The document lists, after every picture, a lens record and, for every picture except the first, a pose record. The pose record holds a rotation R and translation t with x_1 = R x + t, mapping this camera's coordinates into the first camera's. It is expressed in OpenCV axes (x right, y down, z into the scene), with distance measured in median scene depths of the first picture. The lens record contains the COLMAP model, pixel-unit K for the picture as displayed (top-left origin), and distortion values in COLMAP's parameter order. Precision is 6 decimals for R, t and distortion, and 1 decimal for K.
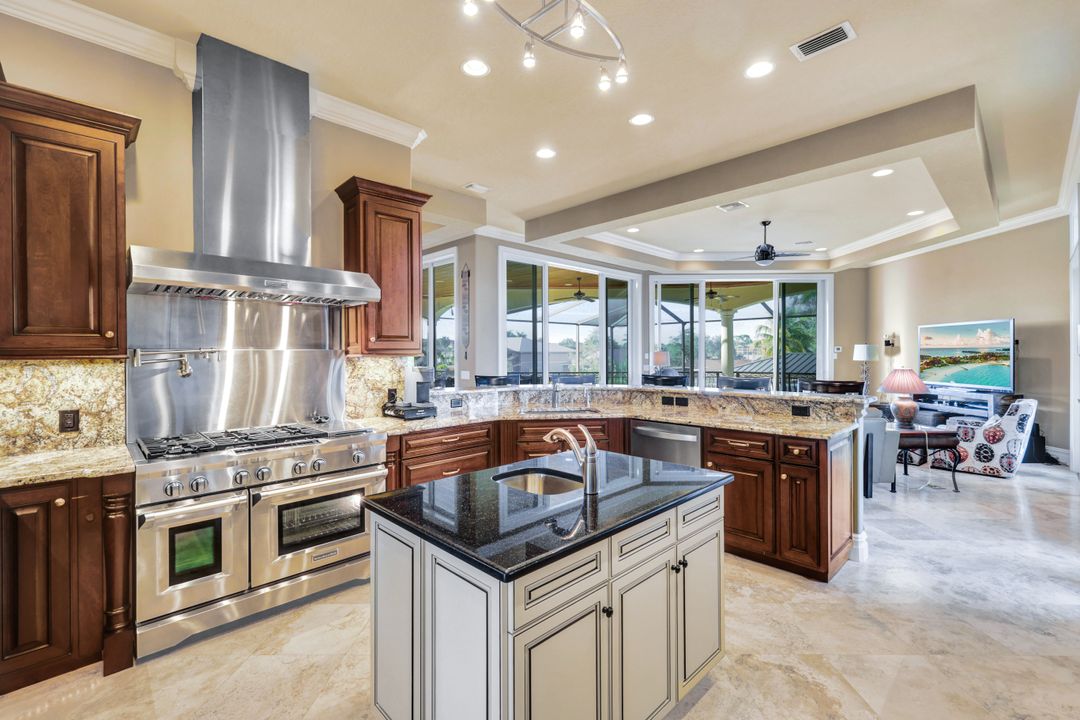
lens RADIAL K [[464.5, 0, 544.8], [0, 464.5, 352.1], [0, 0, 1]] dist [0.001320, 0.000039]
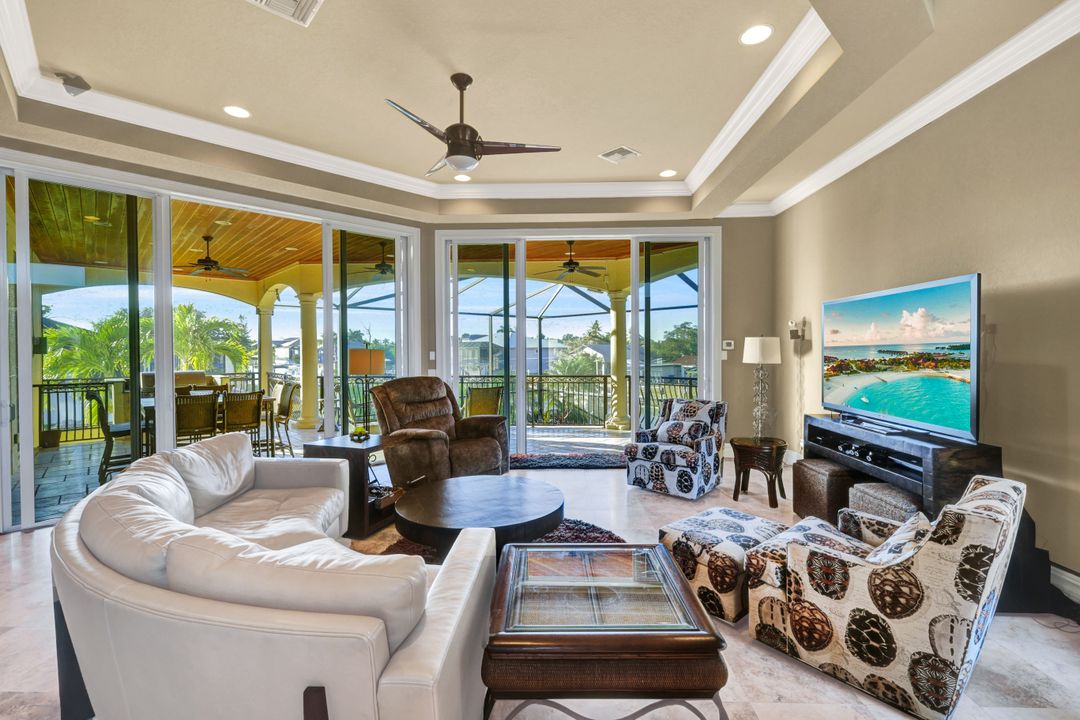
lens RADIAL K [[464.5, 0, 544.8], [0, 464.5, 352.1], [0, 0, 1]] dist [0.001320, 0.000039]
pose [[0.999873, -0.000980, -0.015877, 0.564971], [0.001123, 0.999959, 0.009025, -0.002682], [0.015867, -0.009042, 0.999833, 0.517972]]
